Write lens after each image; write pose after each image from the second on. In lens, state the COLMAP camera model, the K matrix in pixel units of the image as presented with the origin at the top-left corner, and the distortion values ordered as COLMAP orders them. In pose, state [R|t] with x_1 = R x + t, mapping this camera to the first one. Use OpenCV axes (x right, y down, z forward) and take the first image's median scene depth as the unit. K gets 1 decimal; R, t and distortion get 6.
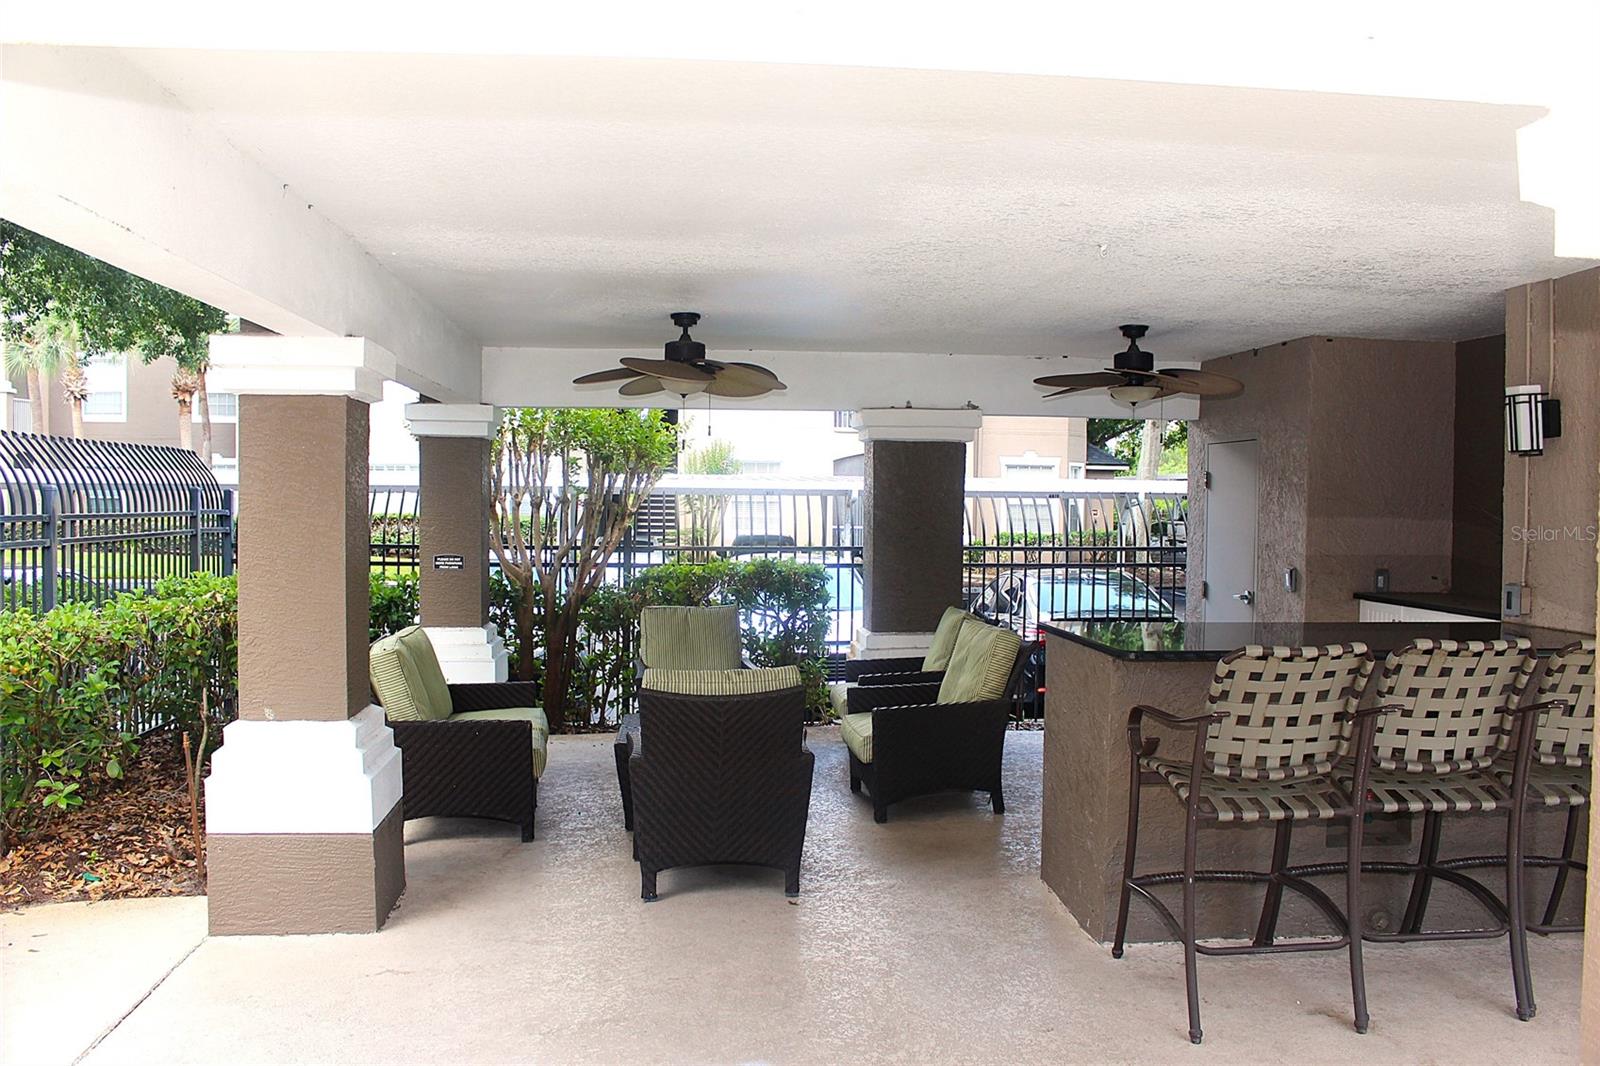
lens RADIAL K [[1357.9, 0, 800.5], [0, 1357.9, 532.3], [0, 0, 1]] dist [-0.120215, -0.004745]
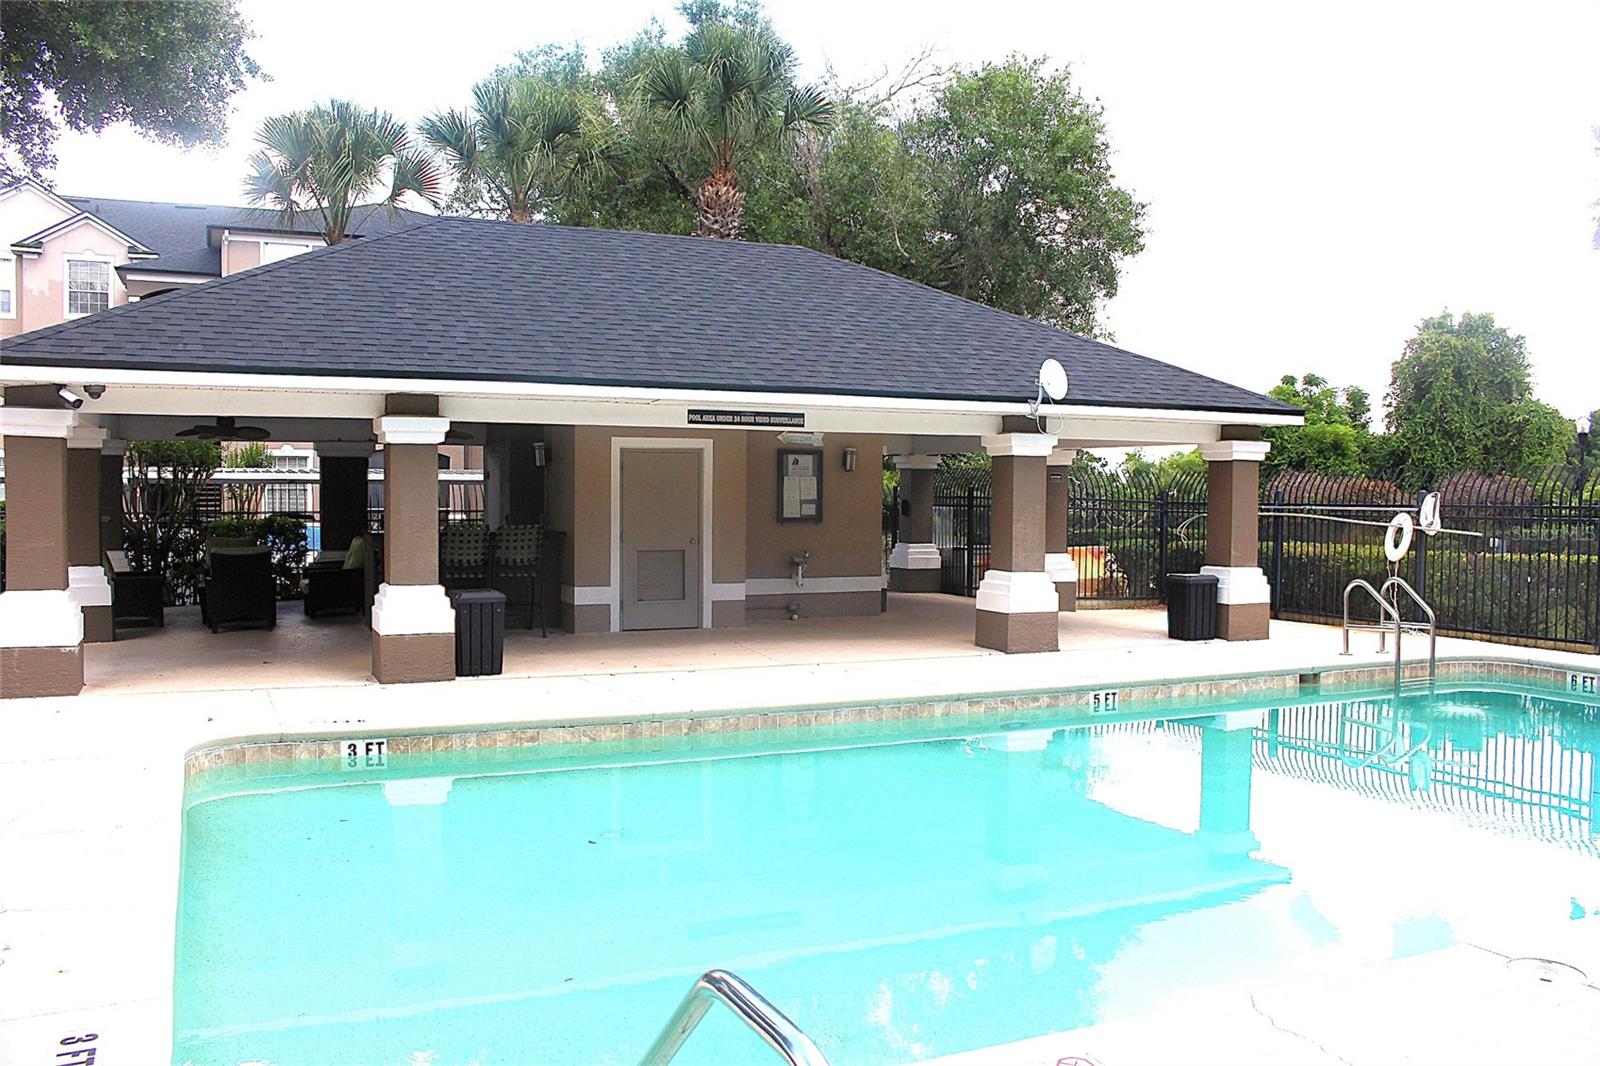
lens RADIAL K [[1357.9, 0, 799.5], [0, 1357.9, 531.2], [0, 0, 1]] dist [-0.120215, -0.004745]
pose [[0.948962, -0.014240, 0.315070, 0.088056], [0.011423, 0.999877, 0.010785, 0.027171], [-0.315185, -0.006636, 0.949007, -0.998806]]
